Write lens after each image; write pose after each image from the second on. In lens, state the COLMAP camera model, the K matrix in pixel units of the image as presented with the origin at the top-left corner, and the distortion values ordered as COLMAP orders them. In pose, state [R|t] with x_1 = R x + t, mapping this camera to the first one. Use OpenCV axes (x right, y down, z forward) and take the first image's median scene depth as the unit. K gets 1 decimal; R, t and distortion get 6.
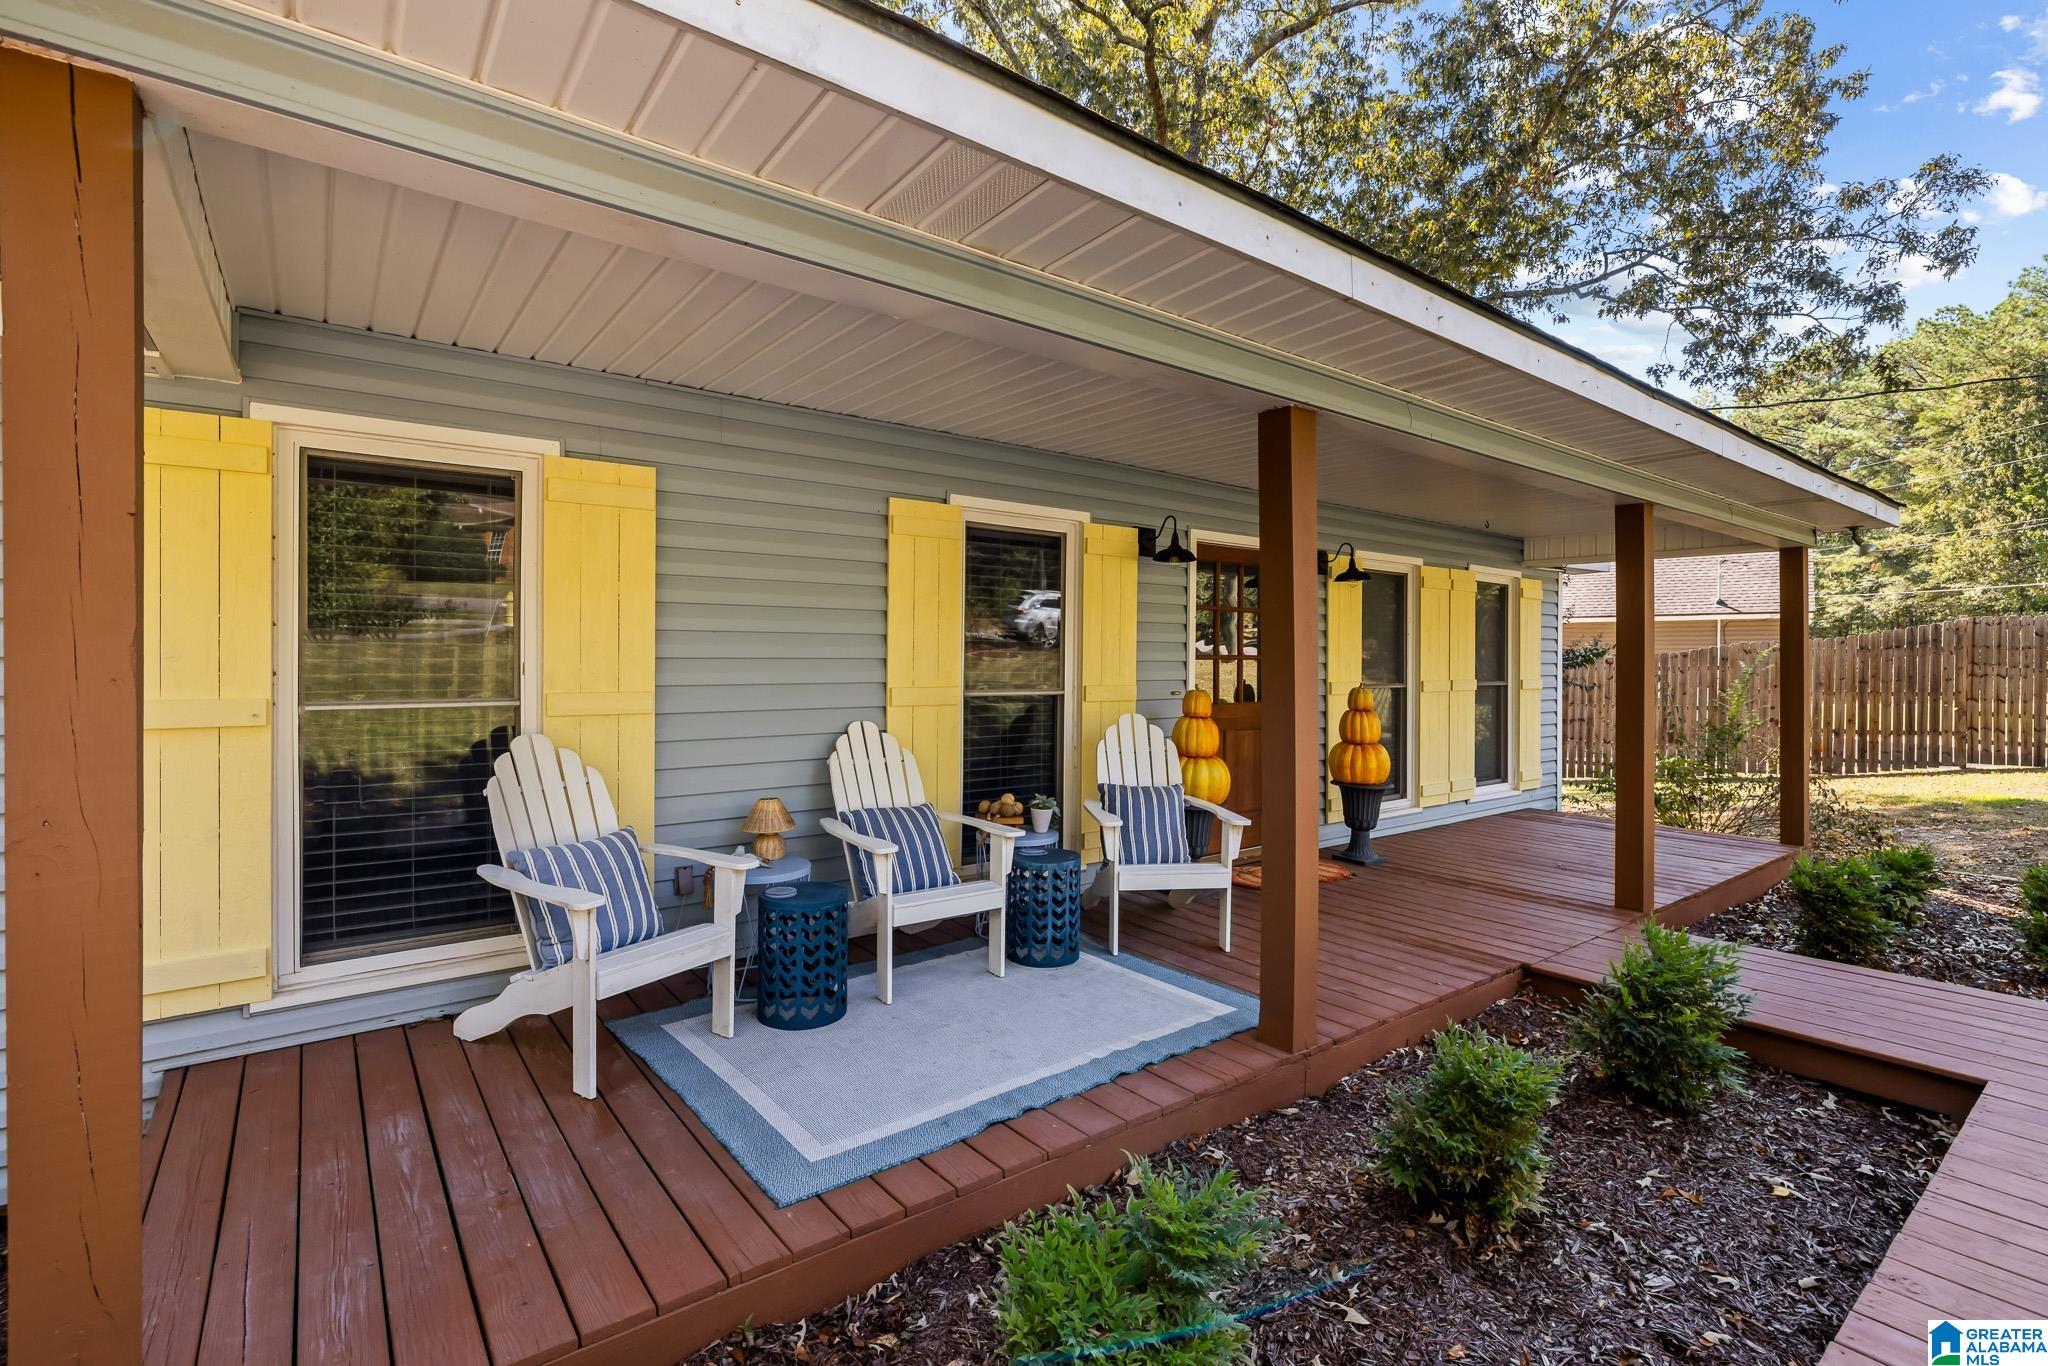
lens RADIAL K [[930.8, 0, 1029.1], [0, 930.8, 676.2], [0, 0, 1]] dist [-0.005123, -0.000730]
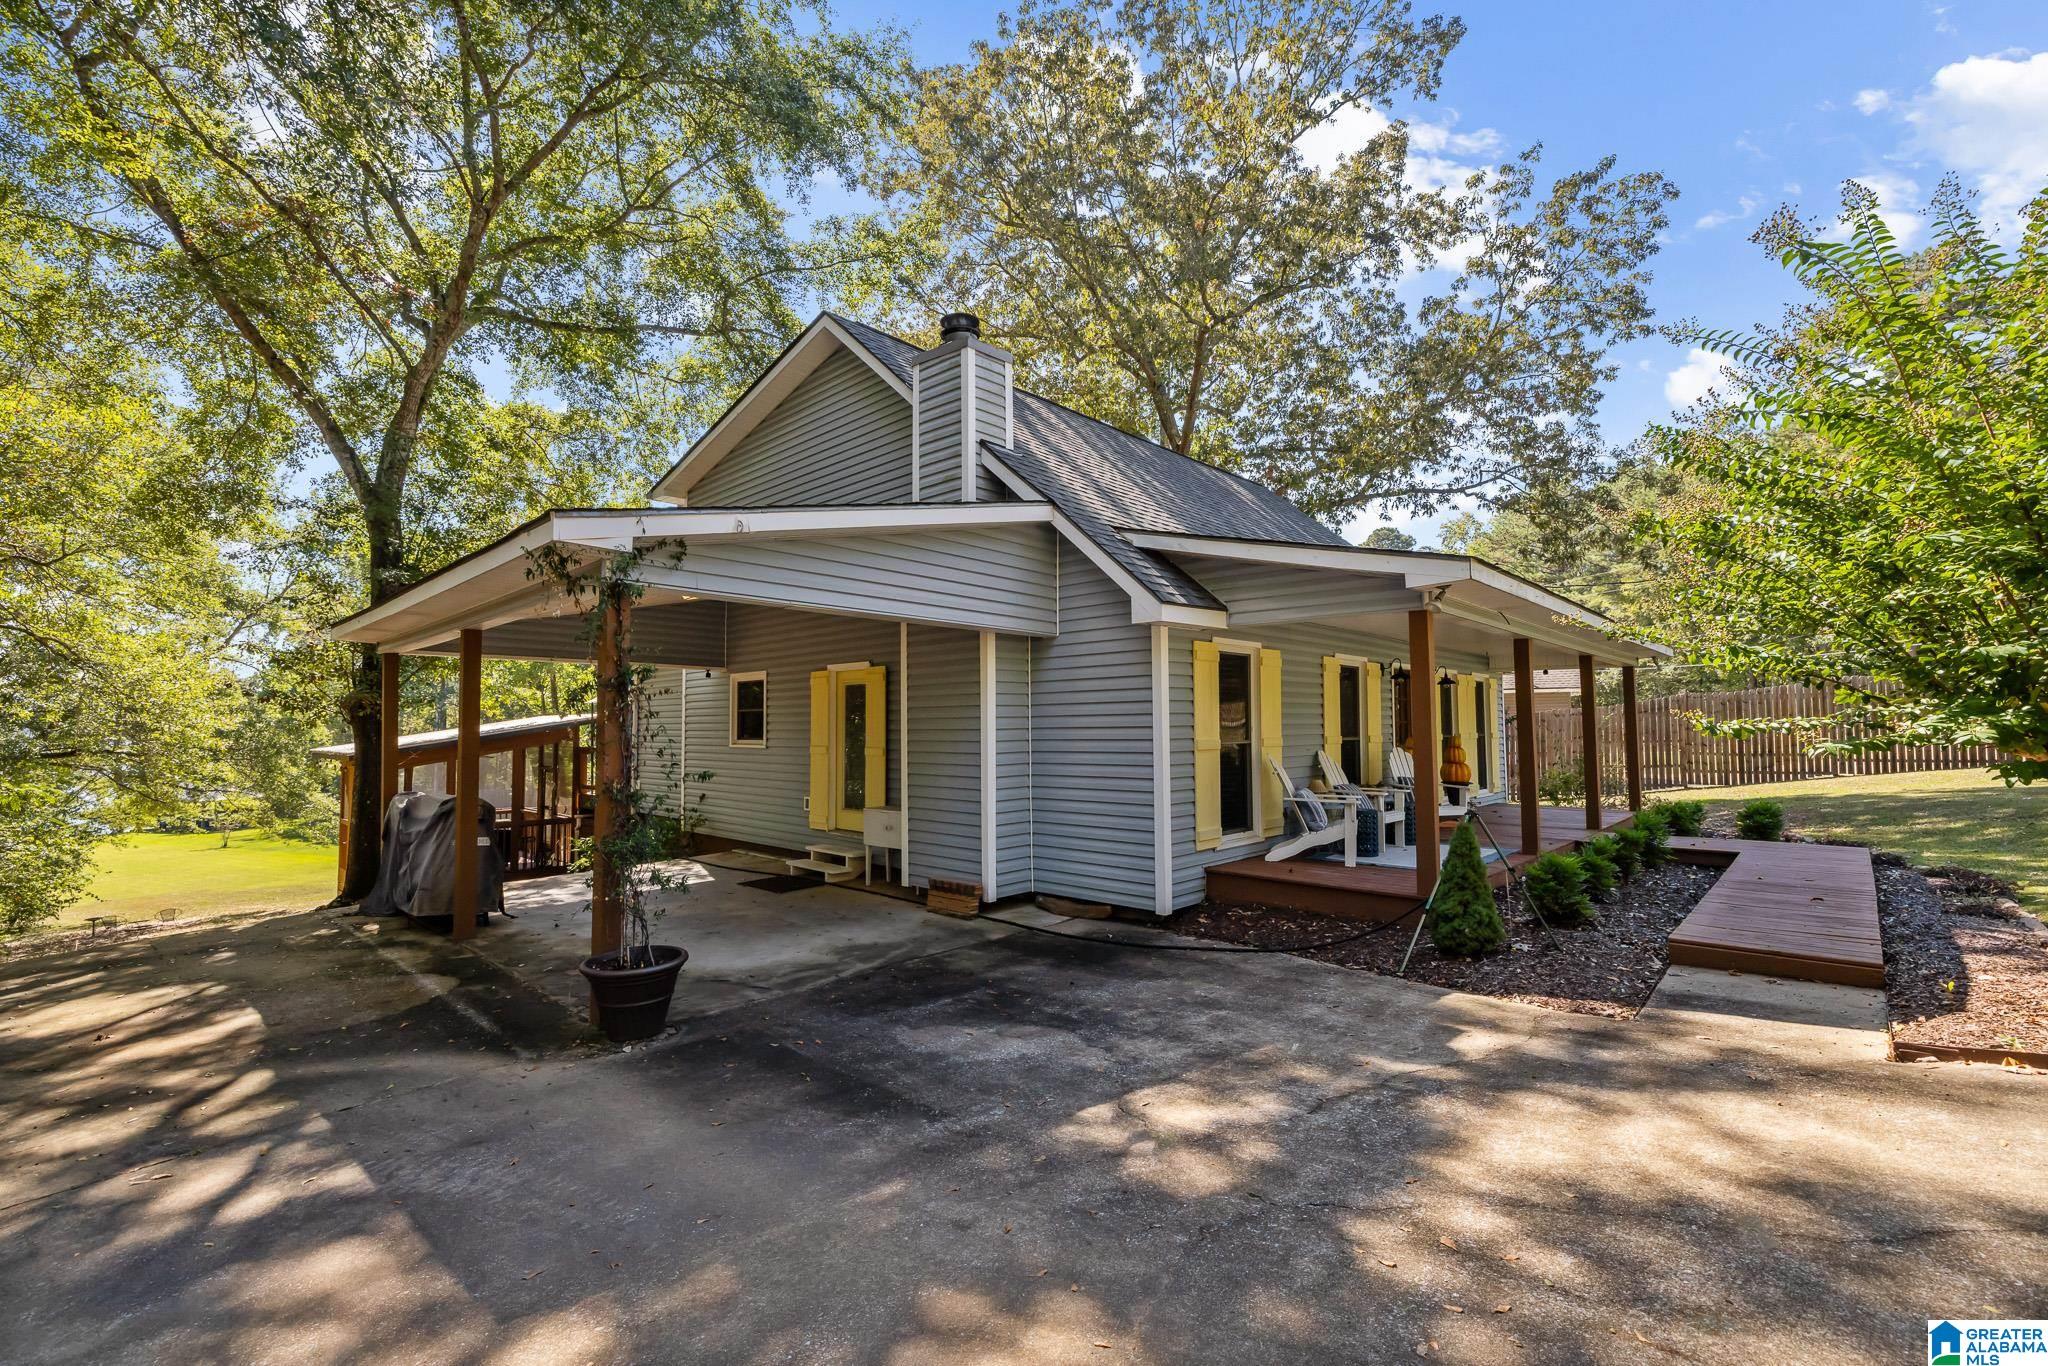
lens RADIAL K [[869.5, 0, 1027.9], [0, 869.5, 684.5], [0, 0, 1]] dist [-0.002123, 0.000197]
pose [[0.986158, 0.007226, 0.165651, -0.419024], [0.002470, 0.998299, -0.058256, 0.004852], [-0.165790, 0.057858, 0.984462, -0.351314]]
